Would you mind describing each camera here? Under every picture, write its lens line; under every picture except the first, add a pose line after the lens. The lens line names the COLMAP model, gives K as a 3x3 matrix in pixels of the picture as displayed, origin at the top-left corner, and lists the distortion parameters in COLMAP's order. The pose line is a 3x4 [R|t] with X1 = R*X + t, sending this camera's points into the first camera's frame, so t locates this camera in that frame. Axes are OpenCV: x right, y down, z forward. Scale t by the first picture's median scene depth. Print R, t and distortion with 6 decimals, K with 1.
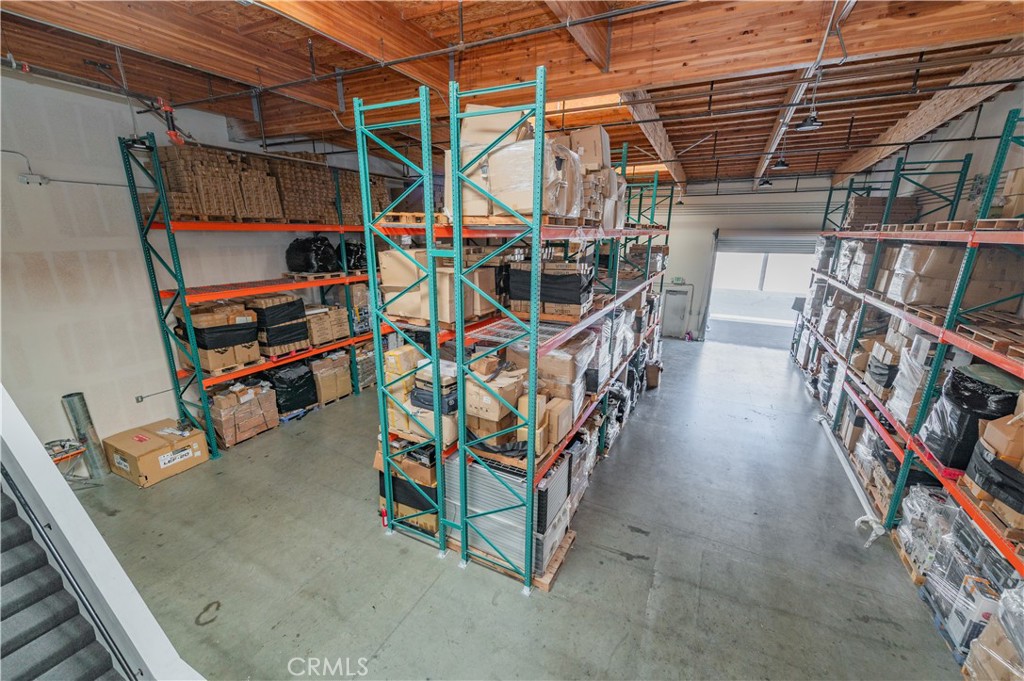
lens RADIAL K [[403.1, 0, 508.5], [0, 403.1, 343.6], [0, 0, 1]] dist [0.012530, -0.001545]
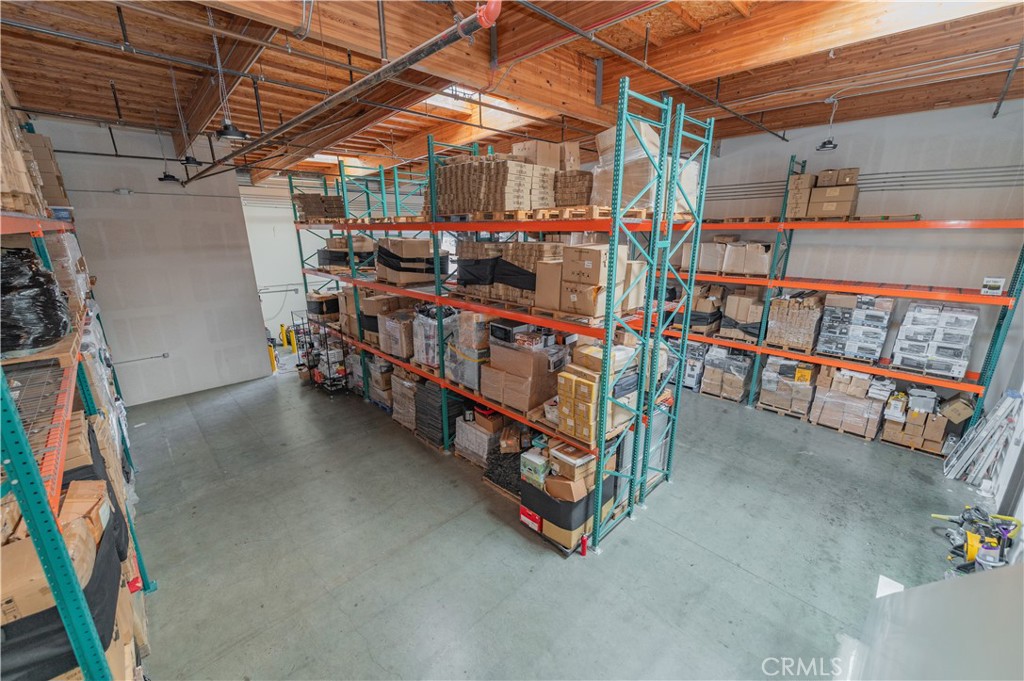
lens RADIAL K [[403.1, 0, 518.1], [0, 403.1, 341.1], [0, 0, 1]] dist [0.012530, -0.001545]
pose [[0.315374, -0.261925, 0.912105, -1.233165], [0.248054, 0.950491, 0.187179, -0.241647], [-0.915974, 0.167220, 0.364731, 0.856648]]
